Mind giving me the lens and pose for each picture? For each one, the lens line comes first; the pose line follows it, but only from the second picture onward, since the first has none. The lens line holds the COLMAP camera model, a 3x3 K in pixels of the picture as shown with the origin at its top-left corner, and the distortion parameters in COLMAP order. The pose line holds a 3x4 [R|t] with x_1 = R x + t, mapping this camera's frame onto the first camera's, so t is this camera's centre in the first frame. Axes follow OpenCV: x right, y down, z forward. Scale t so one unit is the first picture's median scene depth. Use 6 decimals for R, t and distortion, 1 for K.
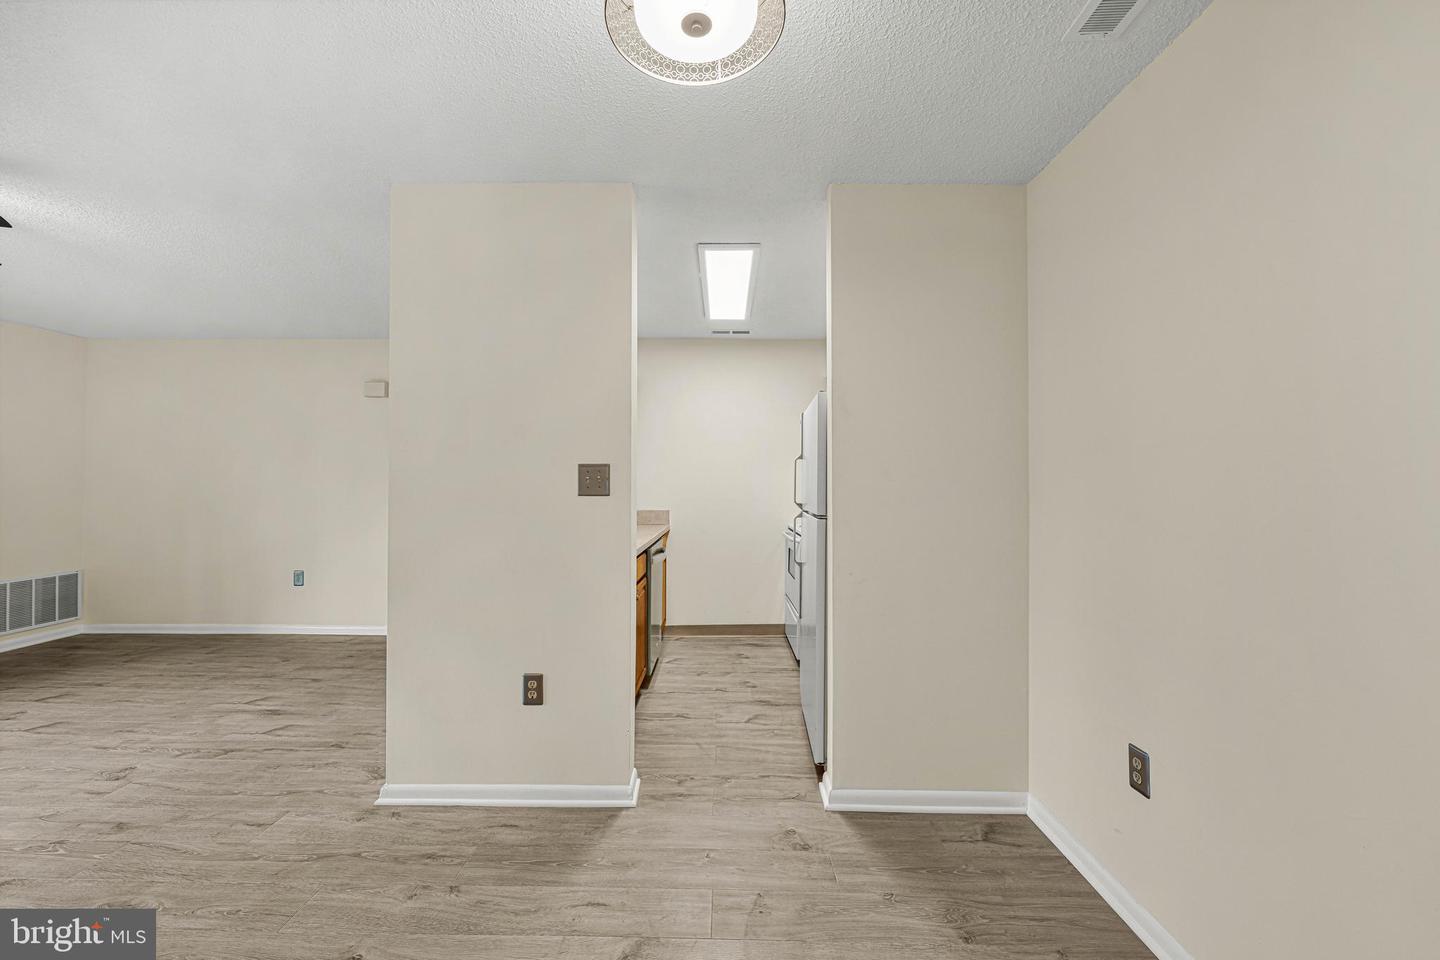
lens RADIAL K [[570.9, 0, 718.7], [0, 570.9, 476.4], [0, 0, 1]] dist [0.000966, 0.000593]
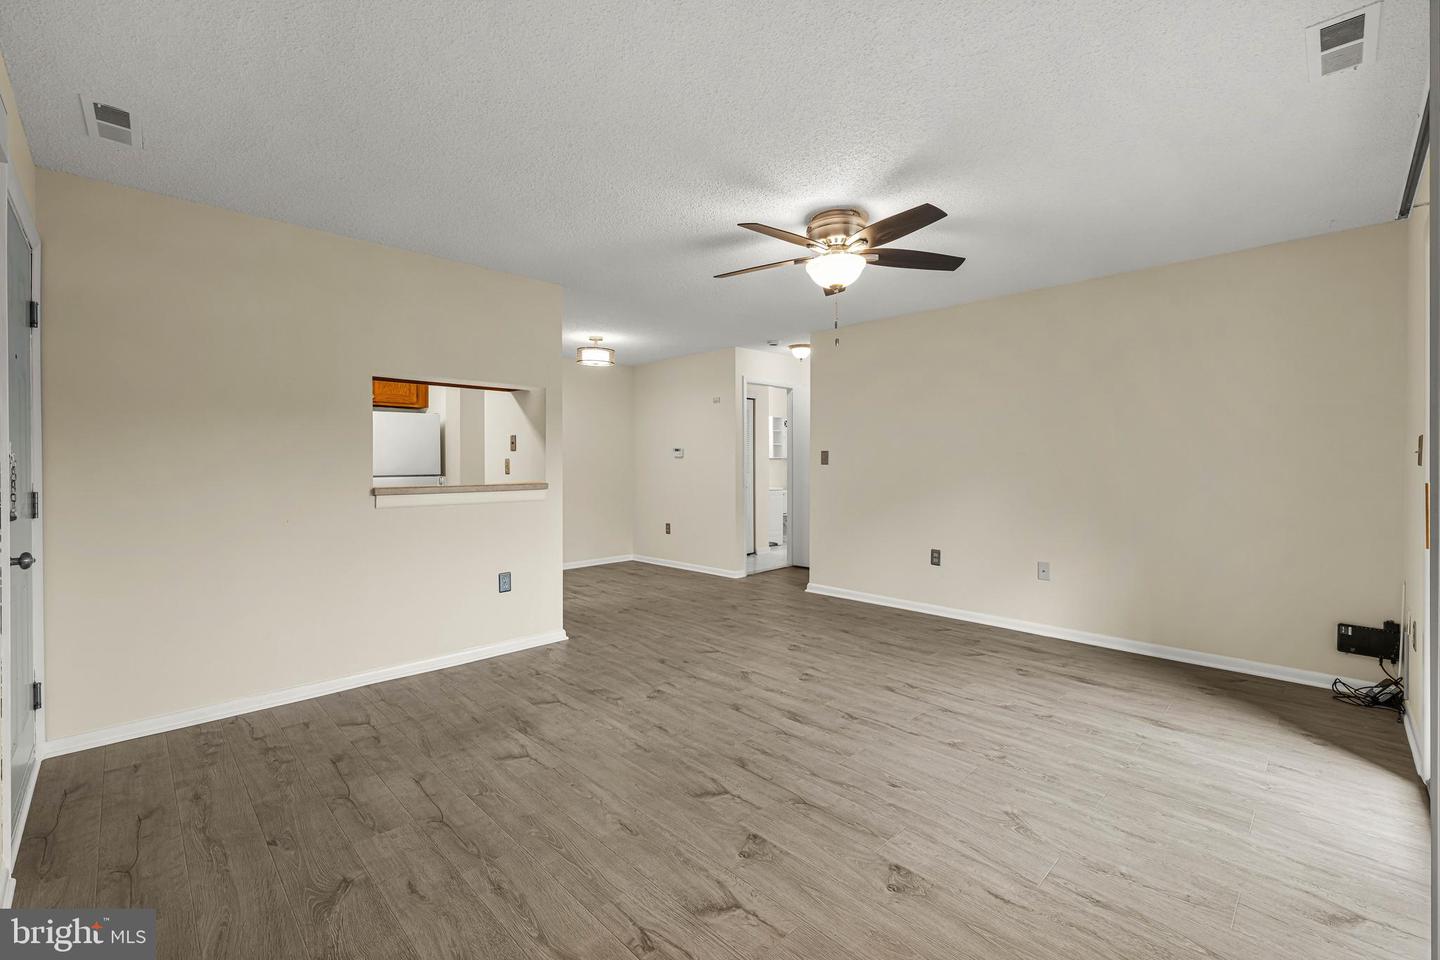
lens RADIAL K [[606.7, 0, 717.6], [0, 606.7, 462.2], [0, 0, 1]] dist [0.000217, 0.000113]
pose [[-0.711833, 0.001532, 0.702347, -1.915561], [-0.005682, 0.999952, -0.007940, 0.031653], [-0.702326, -0.009643, -0.711790, 1.715094]]
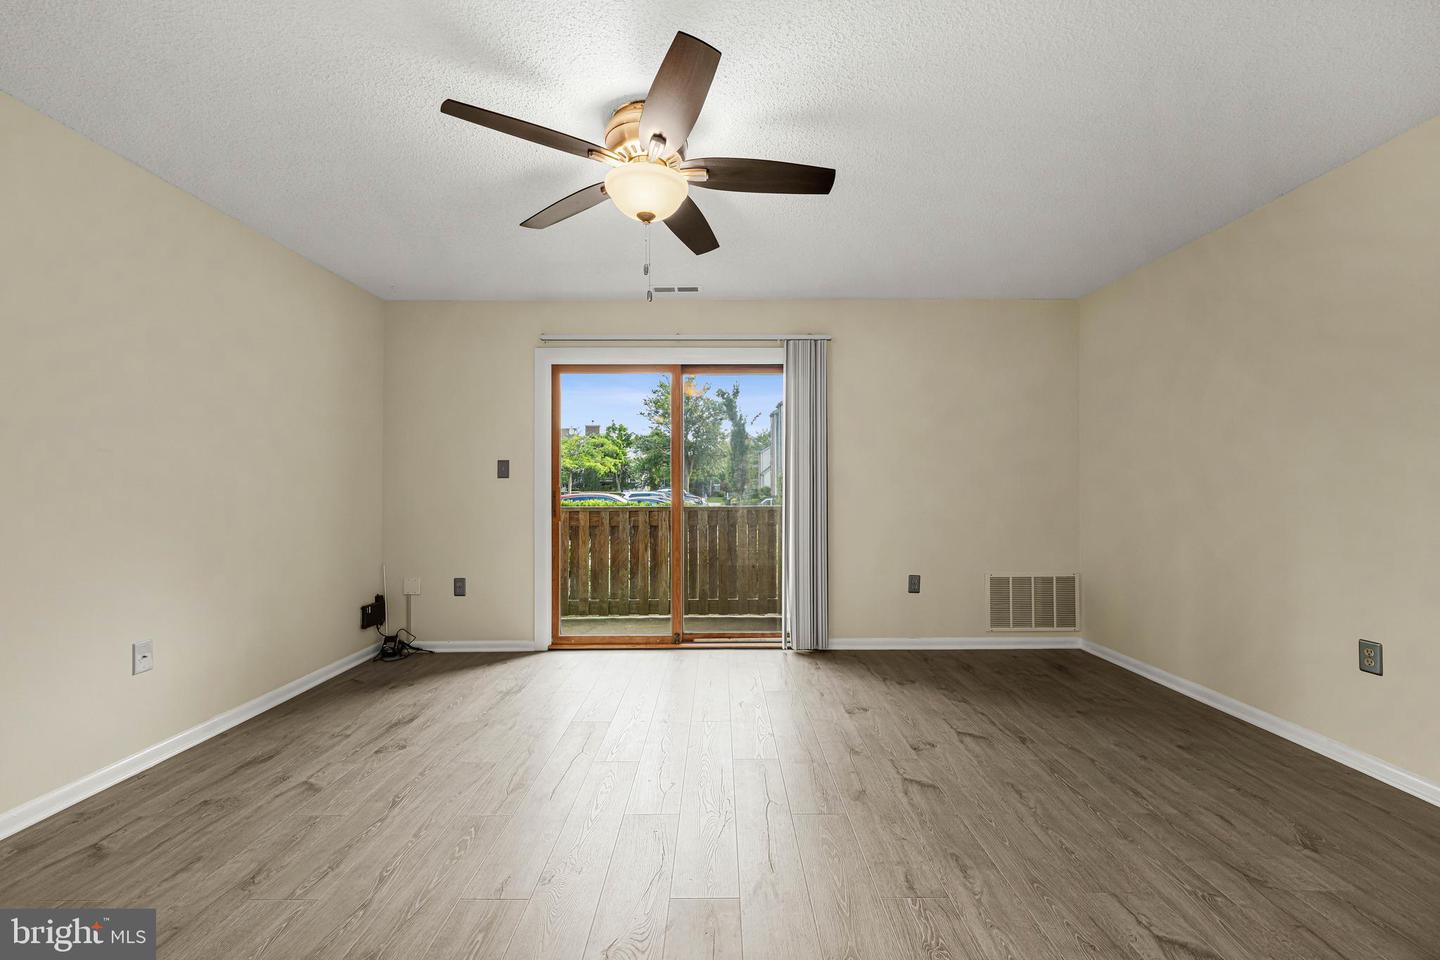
lens RADIAL K [[581.9, 0, 720.0], [0, 581.9, 480.0], [0, 0, 1]] dist [-0.001675, -0.000263]
pose [[0.021719, -0.014699, -0.999656, -0.474928], [0.012498, 0.999818, -0.014430, 0.057062], [0.999686, -0.012180, 0.021899, 0.813705]]
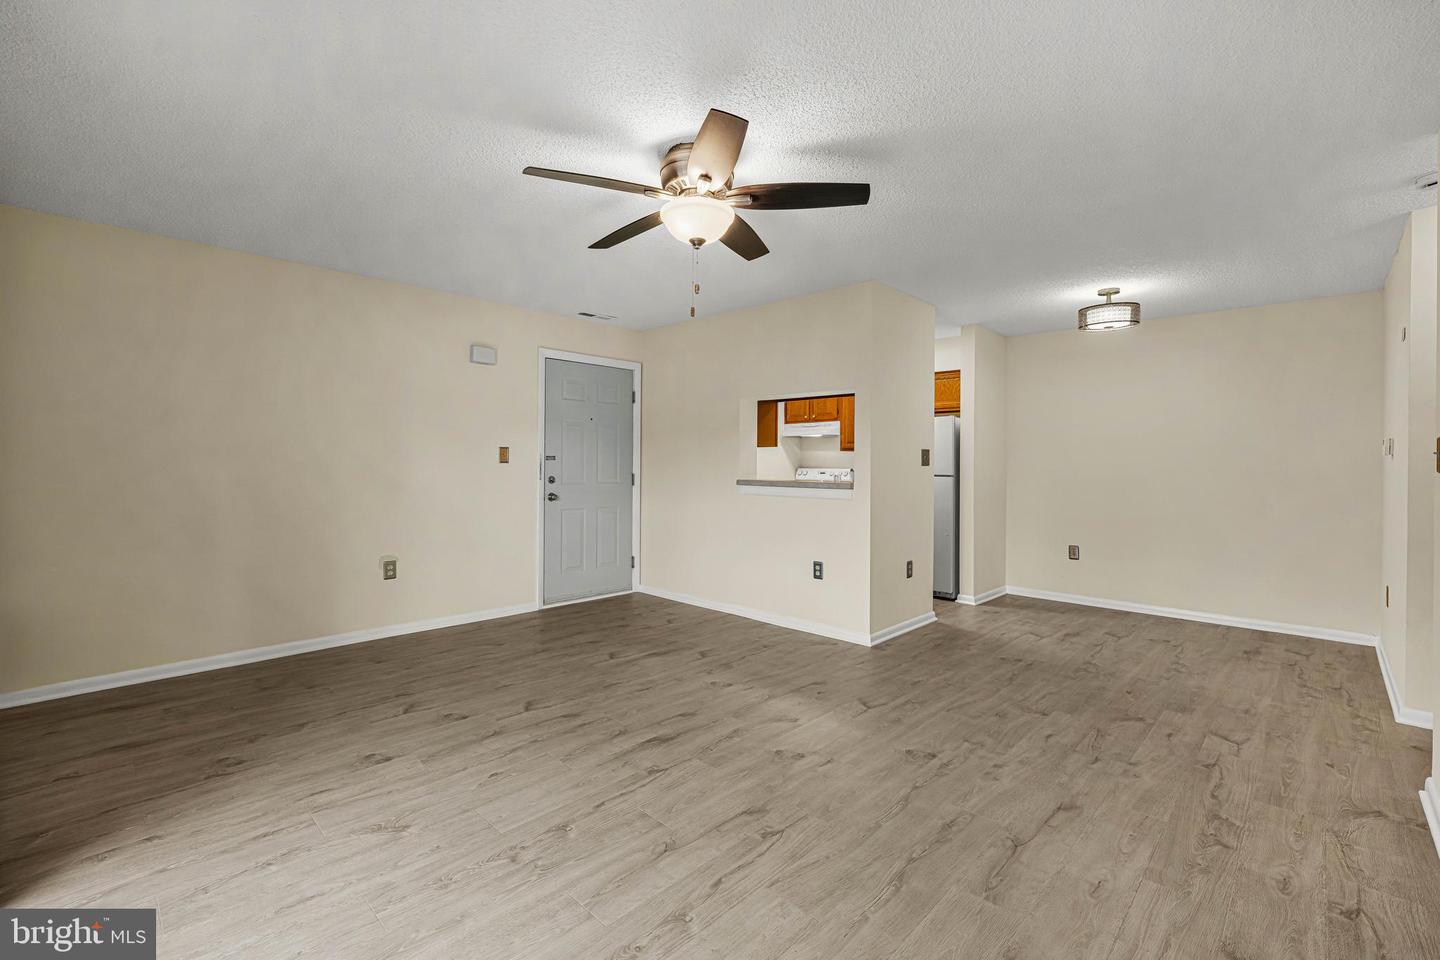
lens RADIAL K [[625.4, 0, 716.2], [0, 625.4, 462.5], [0, 0, 1]] dist [0.000569, -0.000063]
pose [[0.682091, 0.004334, 0.731254, -1.936665], [-0.013956, 0.999877, 0.007091, 0.015417], [-0.731134, -0.015042, 0.682068, 0.061667]]
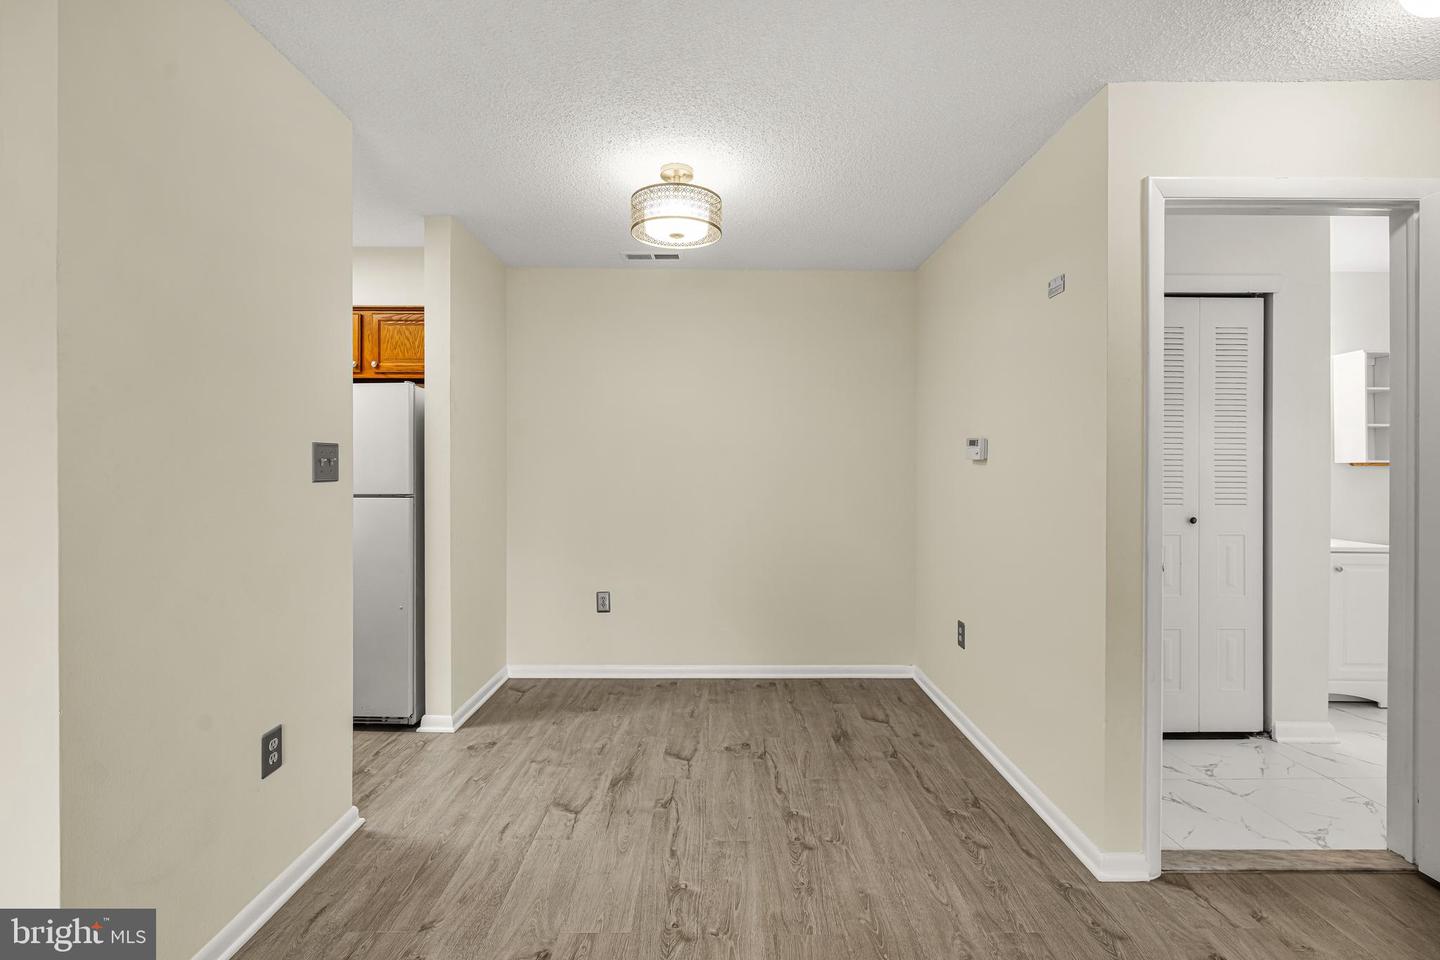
lens RADIAL K [[615.9, 0, 721.6], [0, 615.9, 469.5], [0, 0, 1]] dist [-0.001156, -0.000134]
pose [[-0.023467, -0.006810, 0.999701, -0.957557], [-0.014278, 0.999877, 0.006476, 0.002176], [-0.999623, -0.014121, -0.023561, 0.388917]]
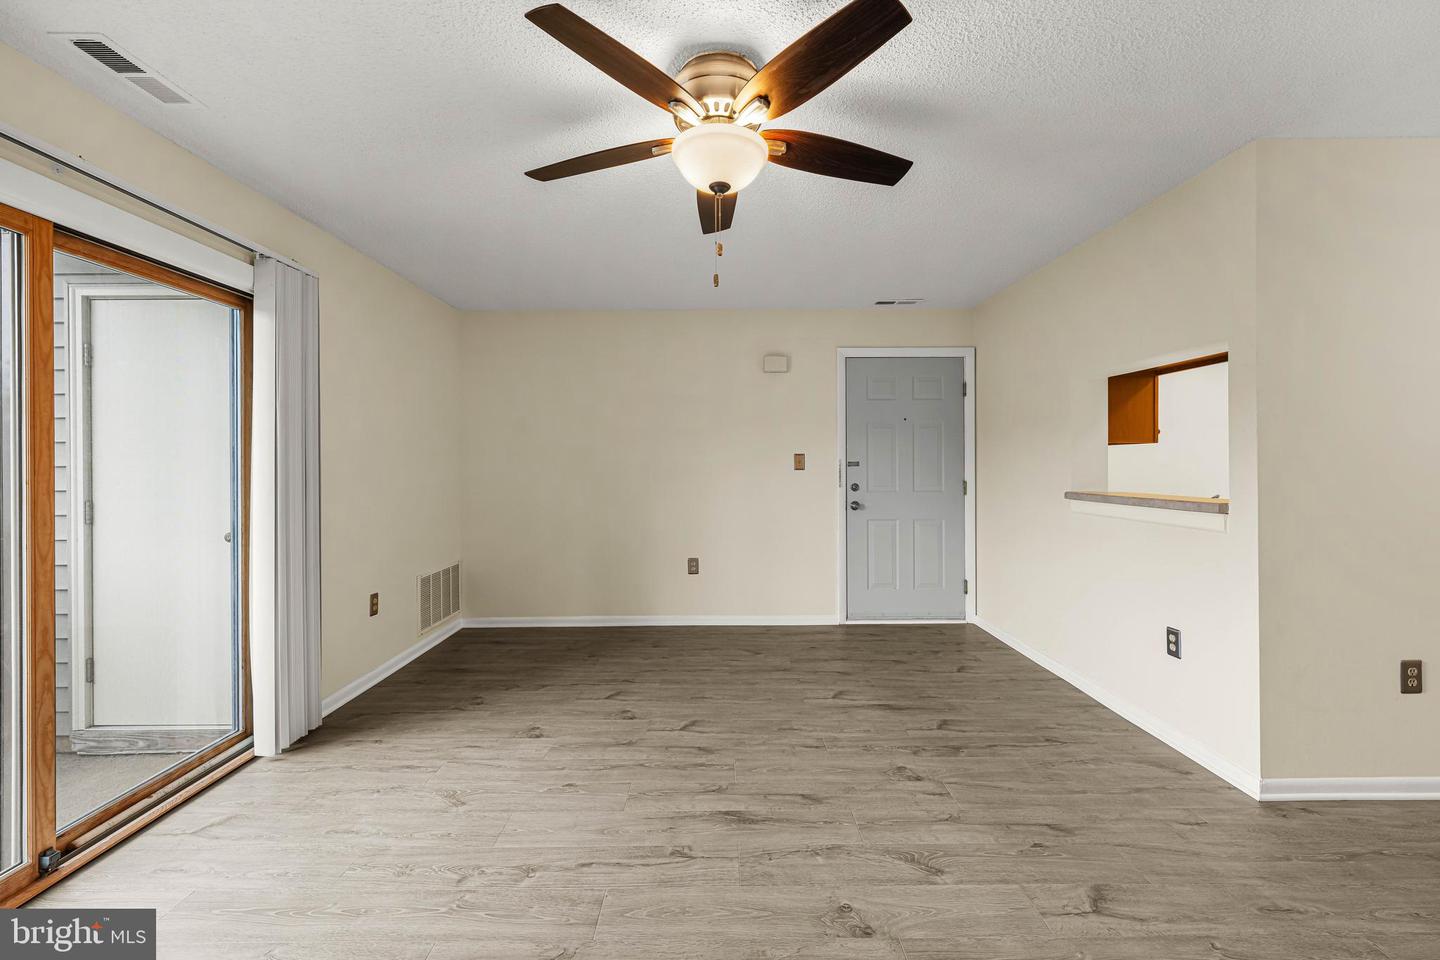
lens RADIAL K [[598.7, 0, 720.5], [0, 598.7, 464.5], [0, 0, 1]] dist [-0.000914, 0.000295]
pose [[0.999687, -0.006760, 0.024075, -1.281121], [0.006501, 0.999920, 0.010811, 0.002270], [-0.024147, -0.010651, 0.999652, 0.033268]]
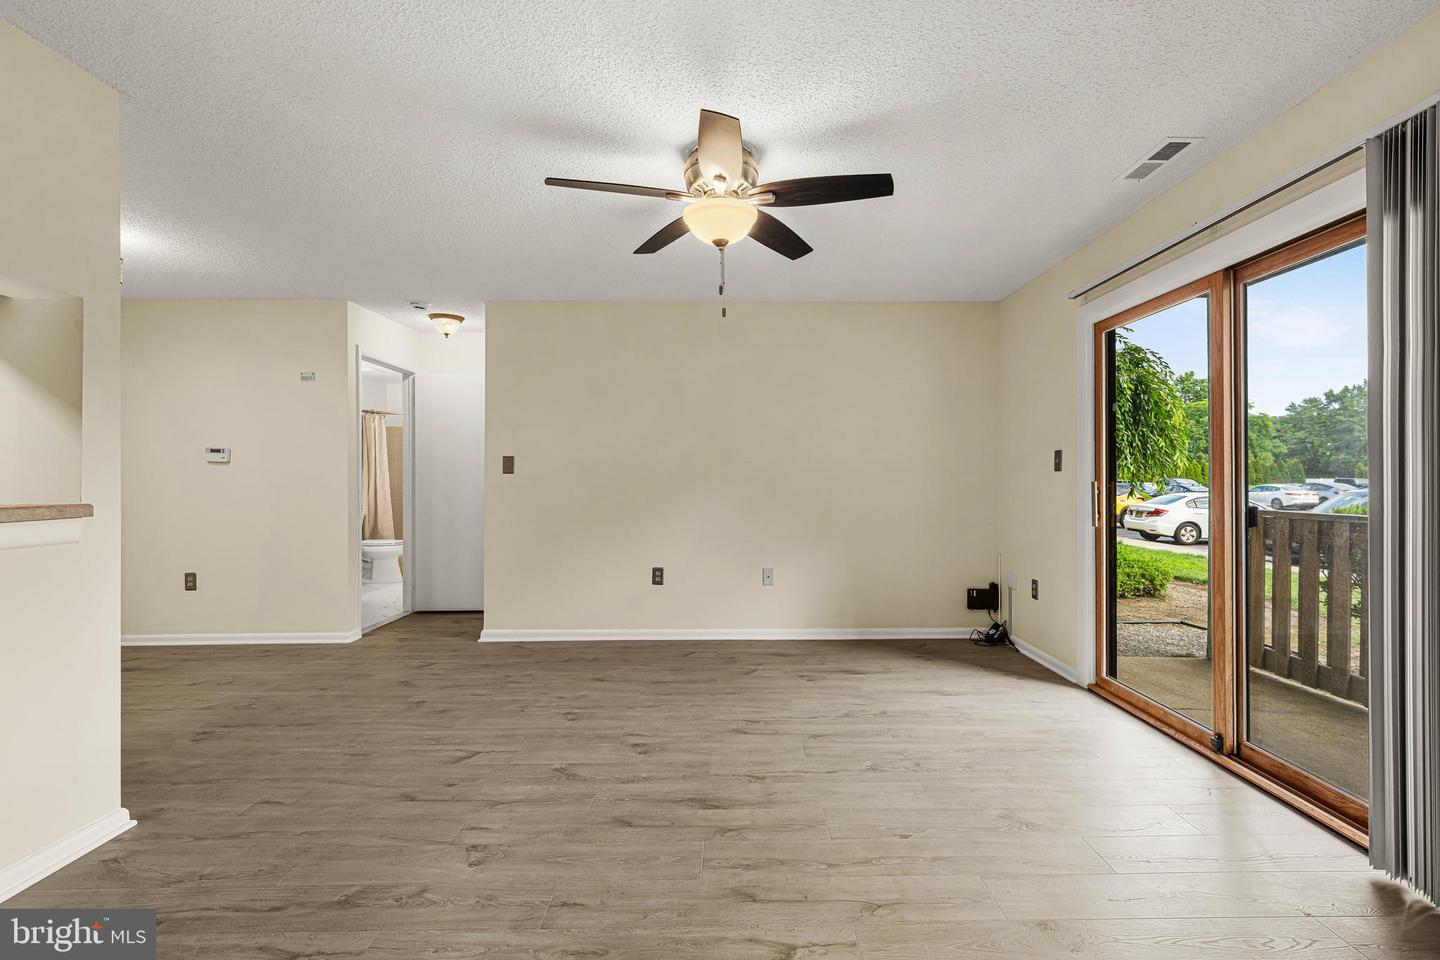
lens RADIAL K [[637.6, 0, 740.1], [0, 637.6, 479.9], [0, 0, 1]] dist [-0.000711, -0.000095]
pose [[-0.999460, 0.001686, -0.032826, -1.260138], [0.001983, 0.999957, -0.009015, 0.054174], [0.032809, -0.009075, -0.999420, 1.696082]]
